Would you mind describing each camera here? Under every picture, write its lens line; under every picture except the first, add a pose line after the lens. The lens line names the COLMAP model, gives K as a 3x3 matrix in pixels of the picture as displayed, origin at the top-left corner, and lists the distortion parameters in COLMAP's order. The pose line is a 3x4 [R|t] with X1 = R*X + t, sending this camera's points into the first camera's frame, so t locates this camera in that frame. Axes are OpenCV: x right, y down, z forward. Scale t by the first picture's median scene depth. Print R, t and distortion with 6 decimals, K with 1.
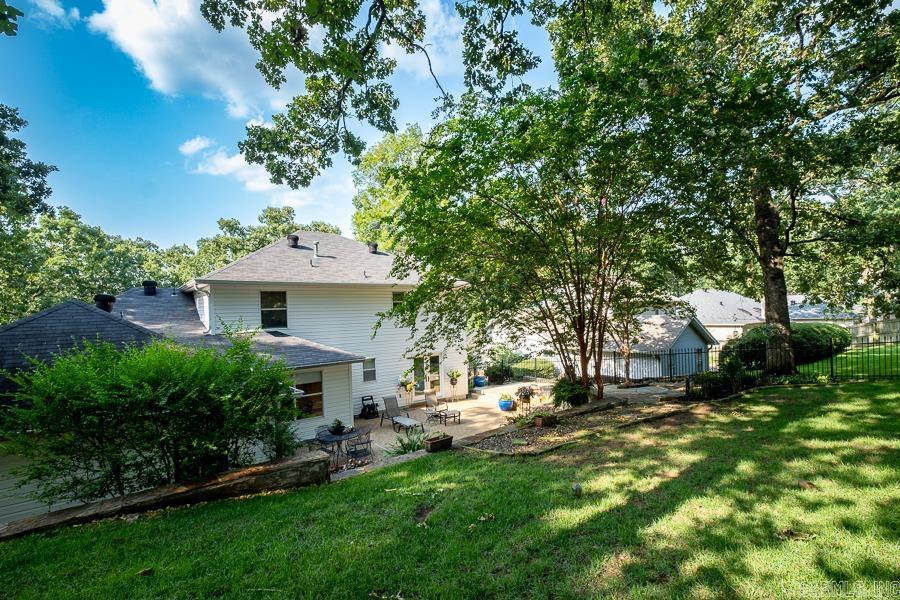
lens RADIAL K [[402.9, 0, 453.2], [0, 402.9, 311.4], [0, 0, 1]] dist [0.000674, 0.000156]
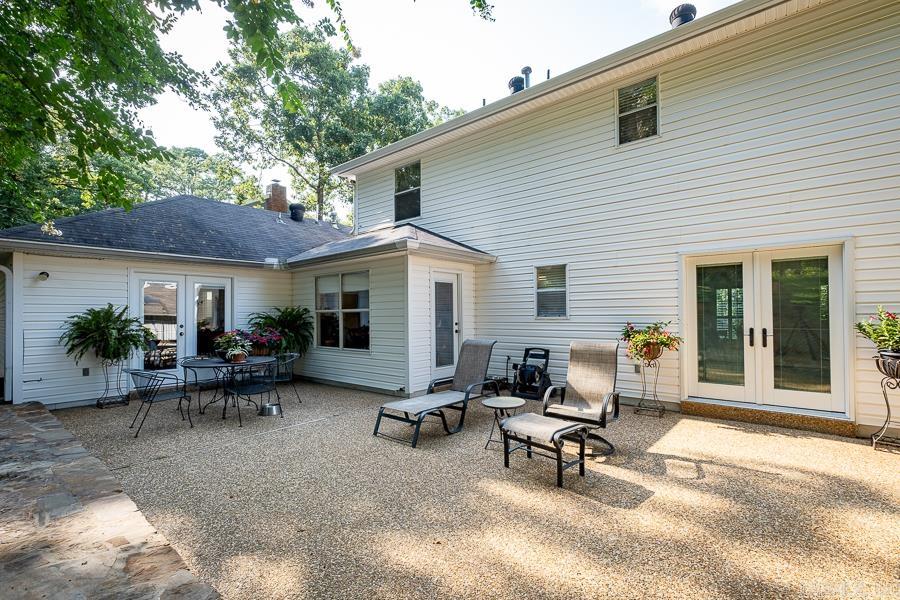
lens RADIAL K [[402.9, 0, 453.2], [0, 402.9, 311.4], [0, 0, 1]] dist [0.000674, 0.000156]
pose [[0.181004, 0.012212, -0.983406, 0.230408], [0.002206, 0.999915, 0.012823, 0.183994], [0.983480, -0.004491, 0.180962, 0.933845]]
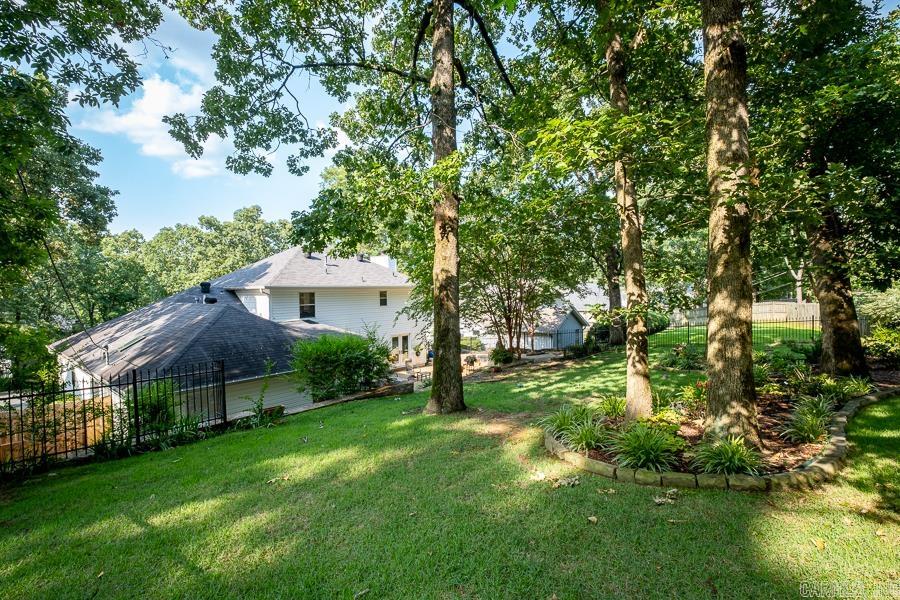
lens RADIAL K [[402.9, 0, 453.2], [0, 402.9, 311.4], [0, 0, 1]] dist [0.000674, 0.000156]
pose [[0.974985, 0.006309, 0.222180, -0.250630], [-0.018714, 0.998378, 0.053769, -0.068950], [-0.221481, -0.056582, 0.973522, -0.520145]]
